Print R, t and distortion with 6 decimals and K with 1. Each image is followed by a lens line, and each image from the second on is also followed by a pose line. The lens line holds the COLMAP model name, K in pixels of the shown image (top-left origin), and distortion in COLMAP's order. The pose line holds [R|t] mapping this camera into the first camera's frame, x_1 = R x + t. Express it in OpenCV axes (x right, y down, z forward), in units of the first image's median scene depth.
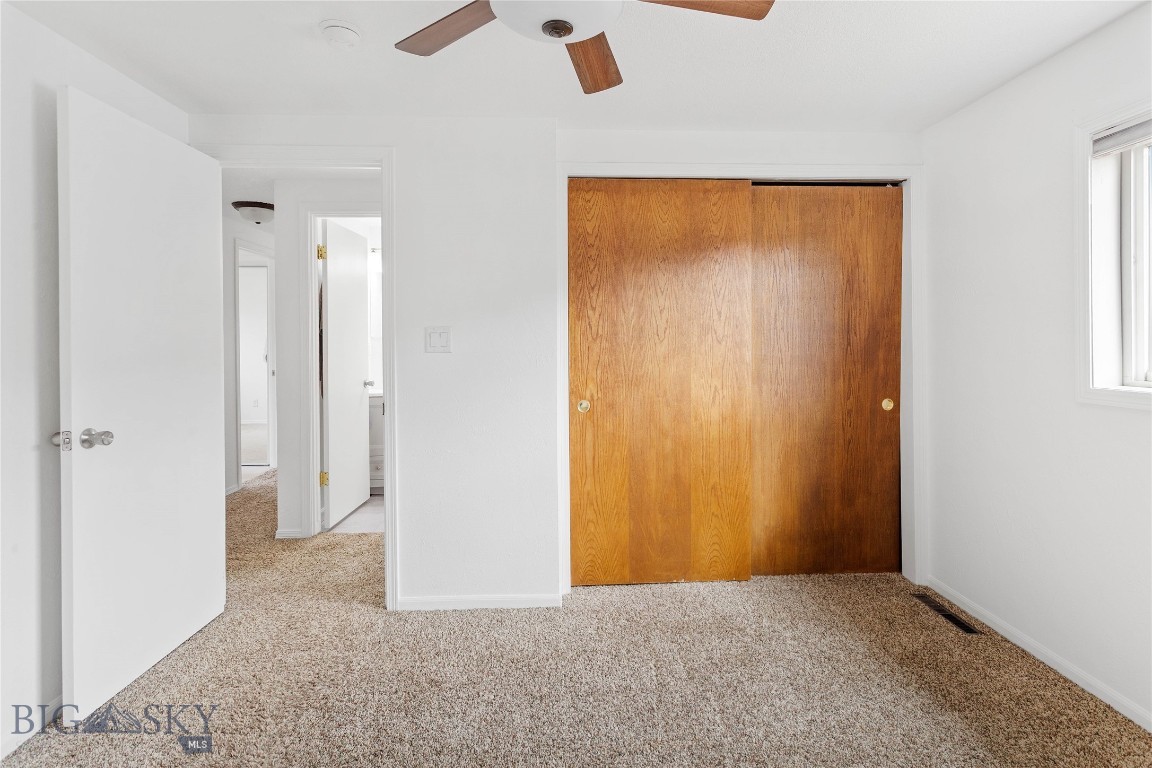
lens RADIAL K [[562.4, 0, 584.5], [0, 562.4, 334.8], [0, 0, 1]] dist [-0.001963, -0.000632]
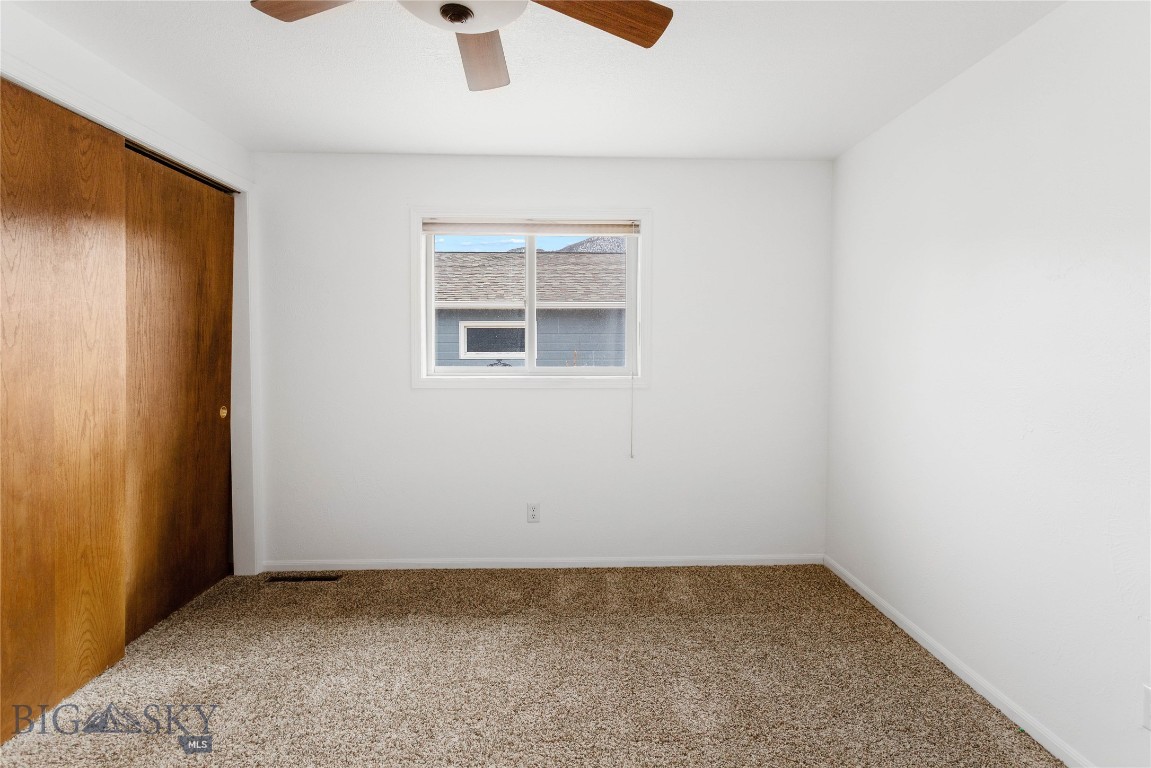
lens RADIAL K [[561.9, 0, 582.0], [0, 561.9, 354.6], [0, 0, 1]] dist [-0.001963, -0.000632]
pose [[0.000105, -0.008131, 0.999967, -0.471427], [-0.010704, 0.999910, 0.008132, 0.007073], [-0.999943, -0.010705, 0.000018, 0.372704]]
